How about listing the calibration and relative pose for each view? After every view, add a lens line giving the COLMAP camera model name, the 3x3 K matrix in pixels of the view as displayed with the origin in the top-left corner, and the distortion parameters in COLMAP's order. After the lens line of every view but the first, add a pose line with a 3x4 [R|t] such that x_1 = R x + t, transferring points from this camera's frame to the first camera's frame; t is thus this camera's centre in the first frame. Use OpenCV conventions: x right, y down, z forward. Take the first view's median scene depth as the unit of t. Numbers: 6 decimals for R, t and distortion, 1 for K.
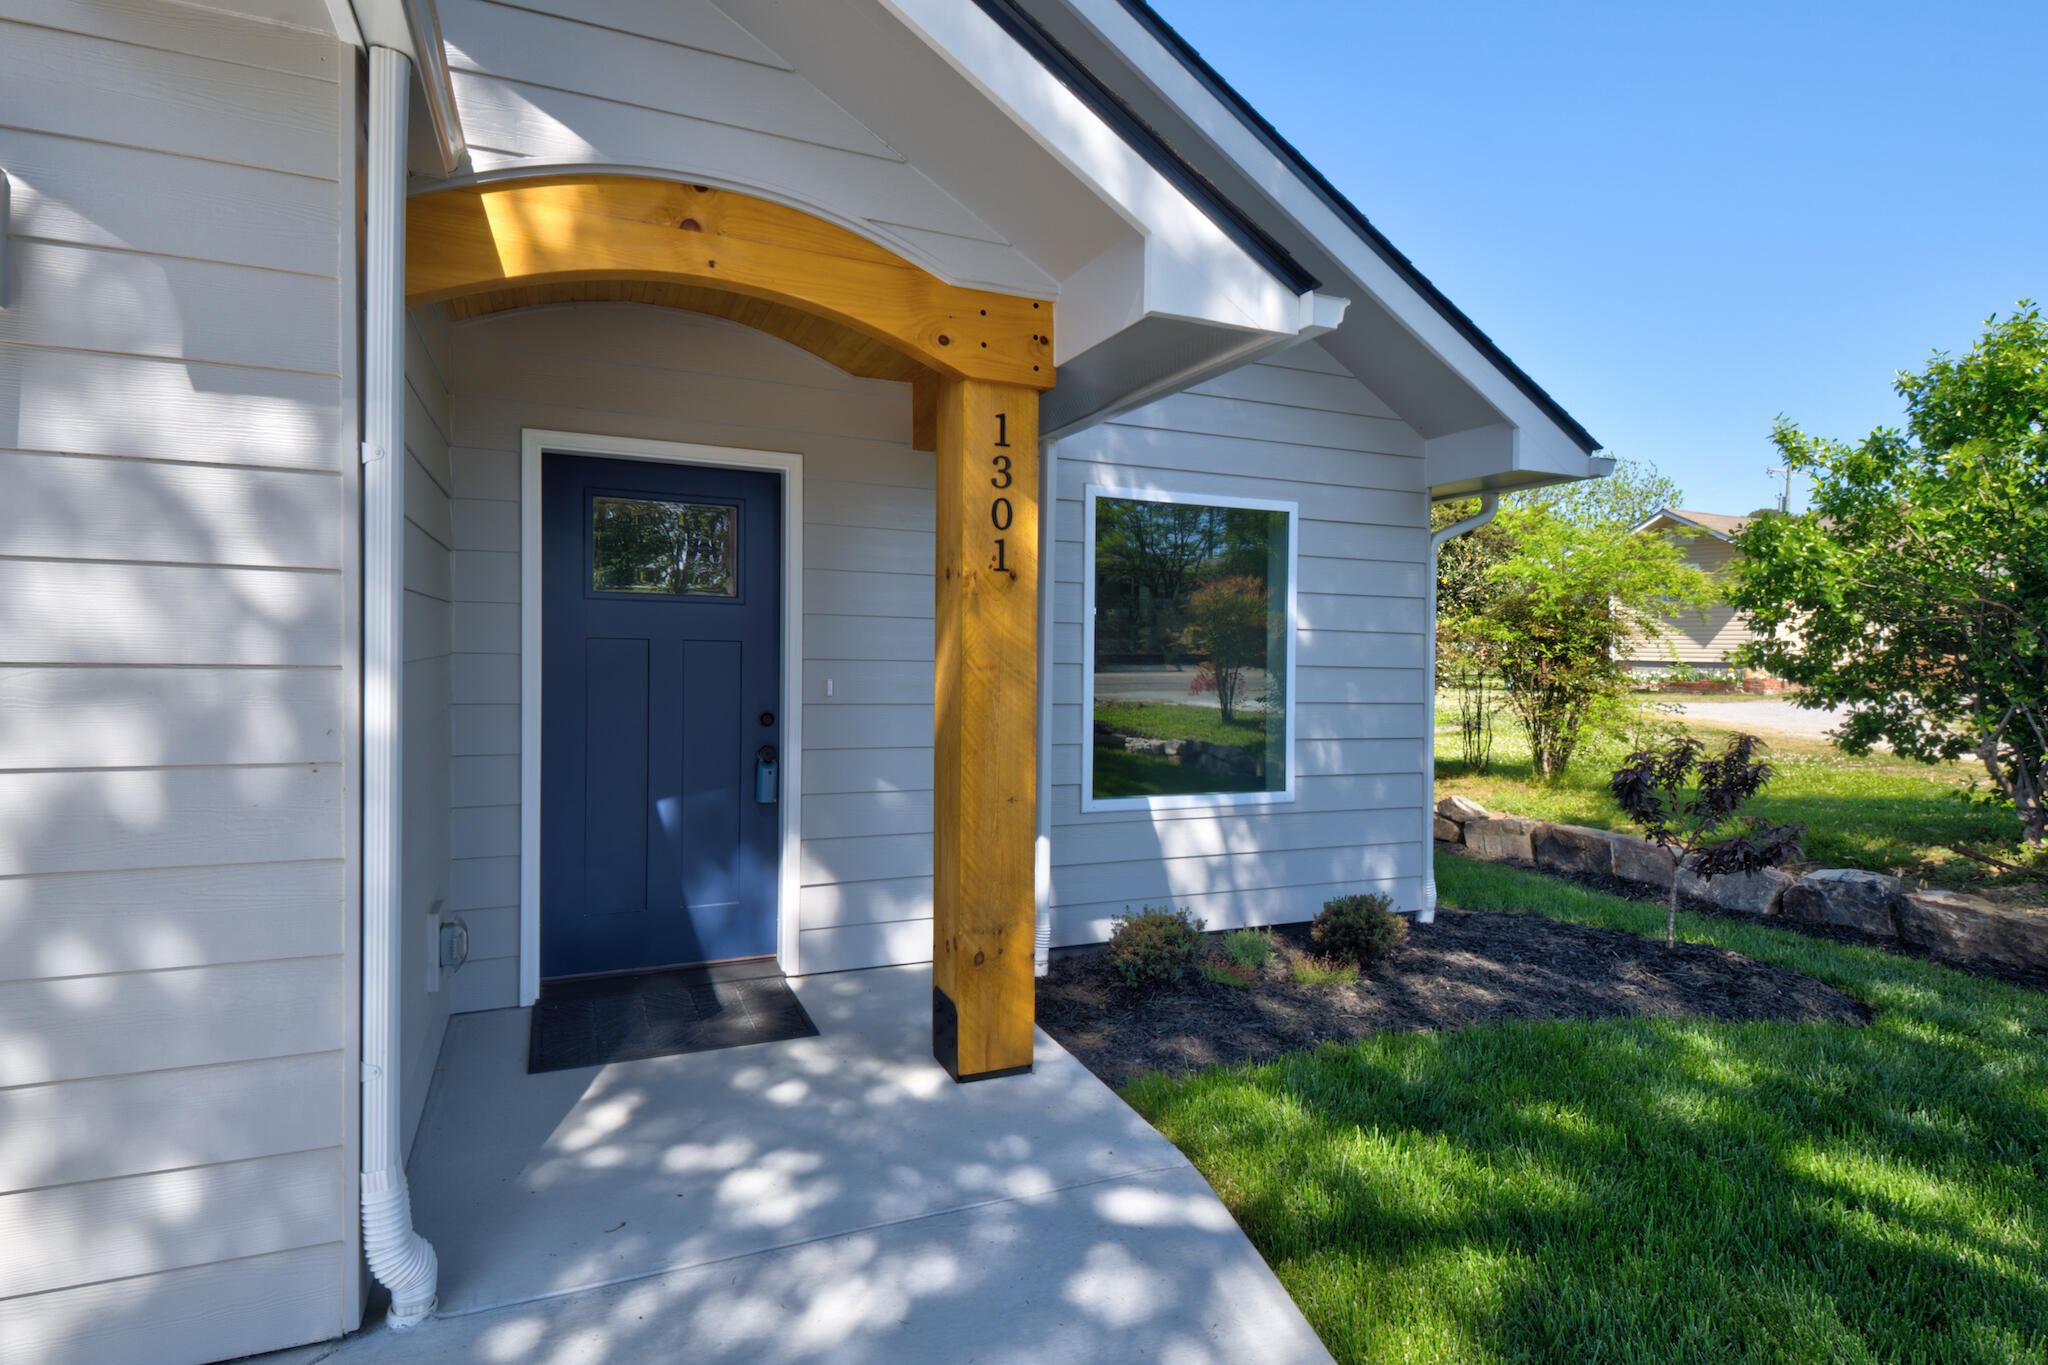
lens RADIAL K [[1032.5, 0, 1020.2], [0, 1032.5, 681.0], [0, 0, 1]] dist [0.002387, 0.000091]
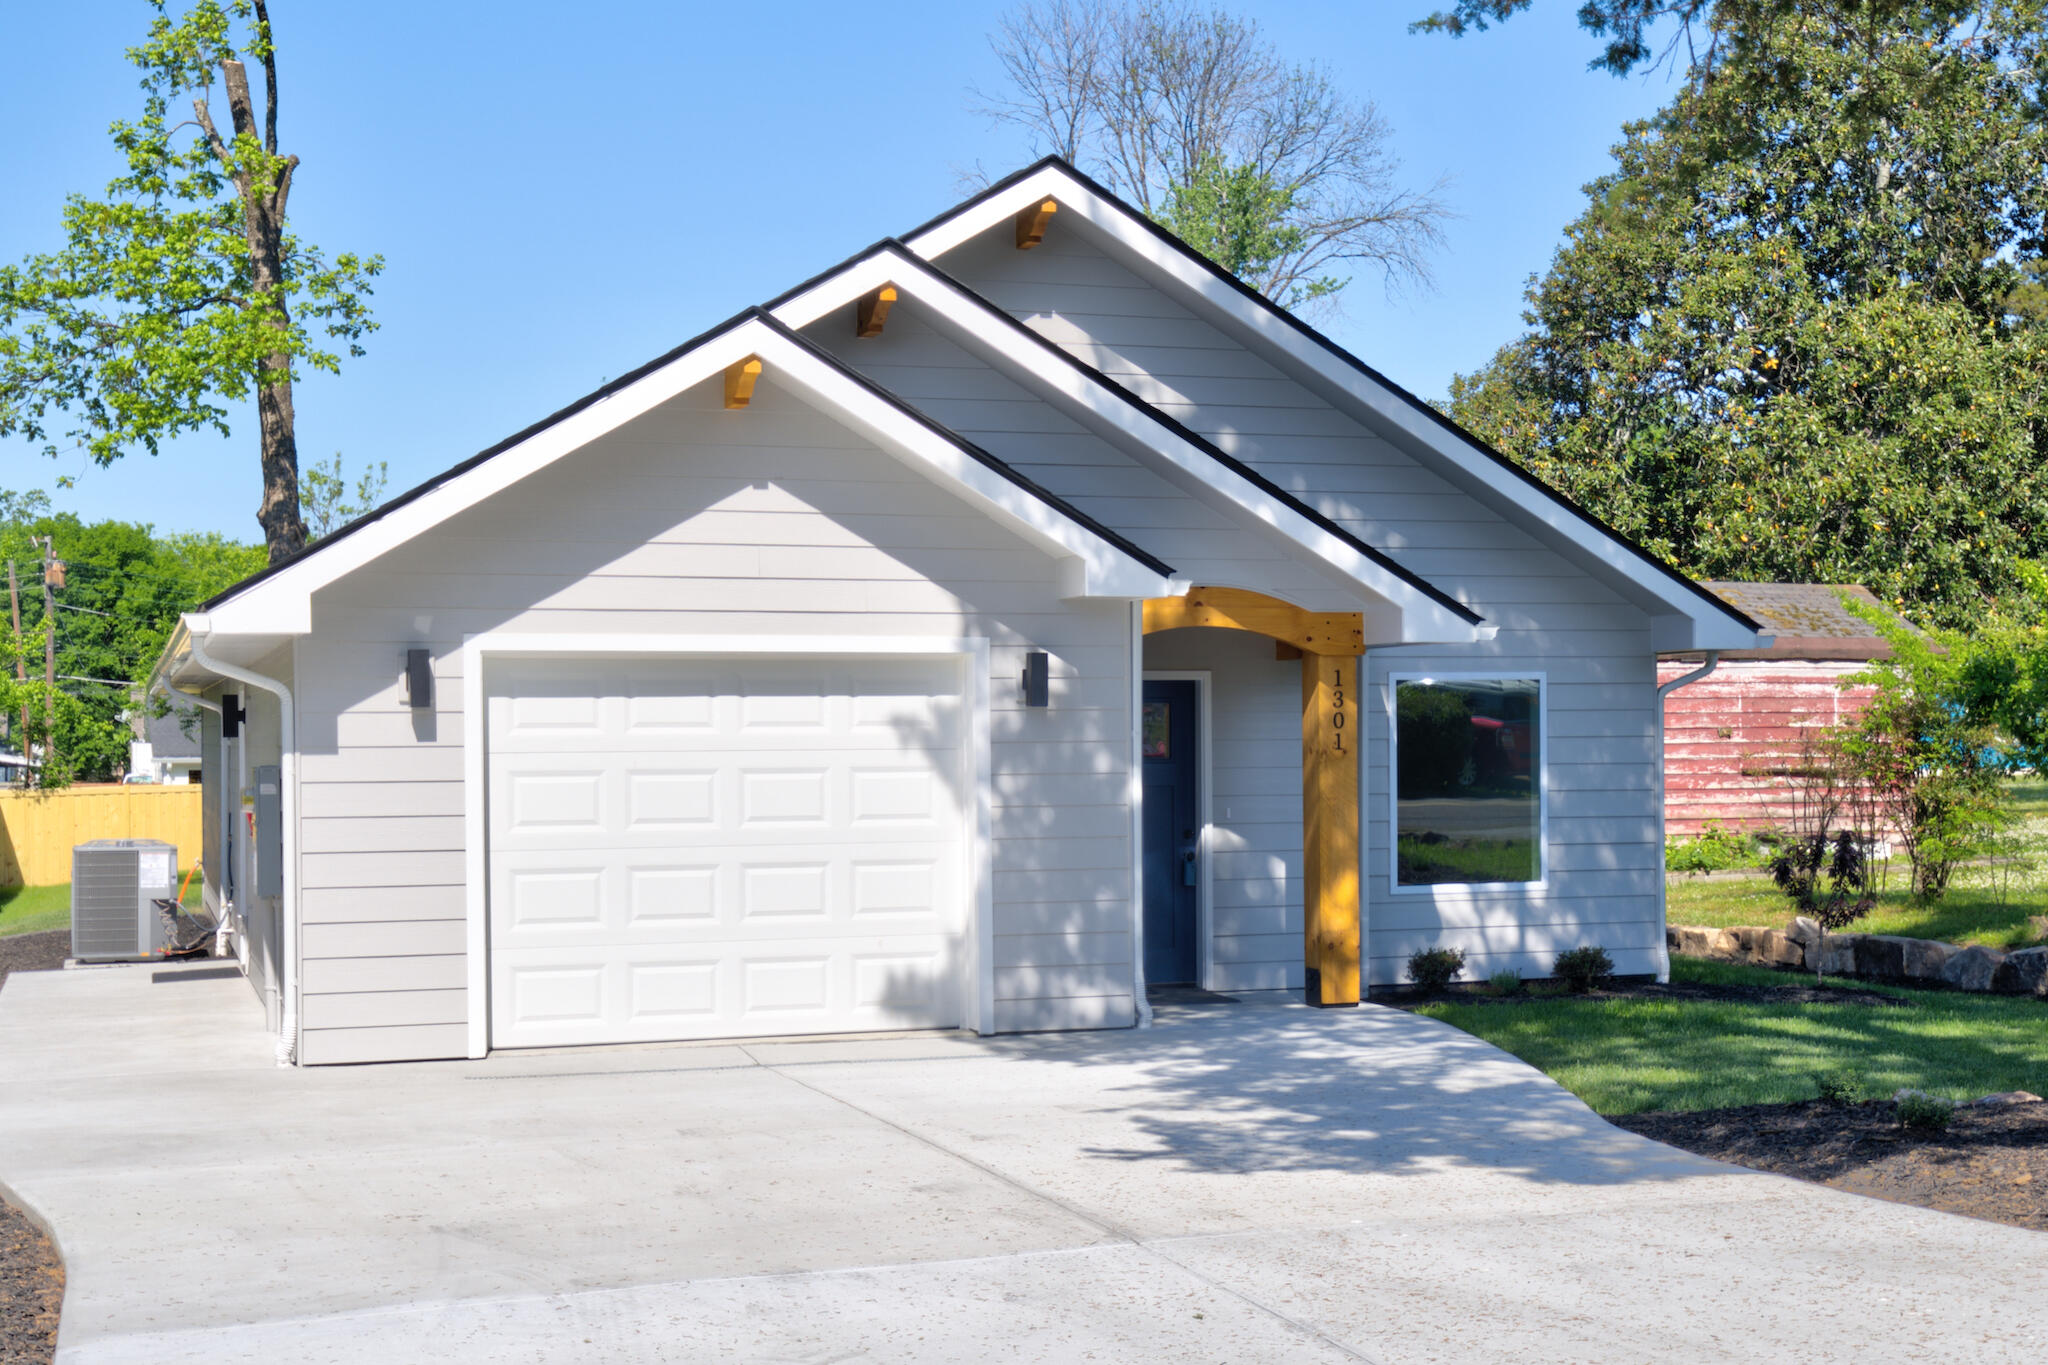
lens RADIAL K [[2712.9, 0, 1097.0], [0, 2712.9, 733.7], [0, 0, 1]] dist [0.051815, 0.000000]
pose [[0.996966, -0.022795, -0.074430, -0.065298], [0.020469, 0.999283, -0.031862, 0.012888], [0.075103, 0.030242, 0.996717, -2.943446]]
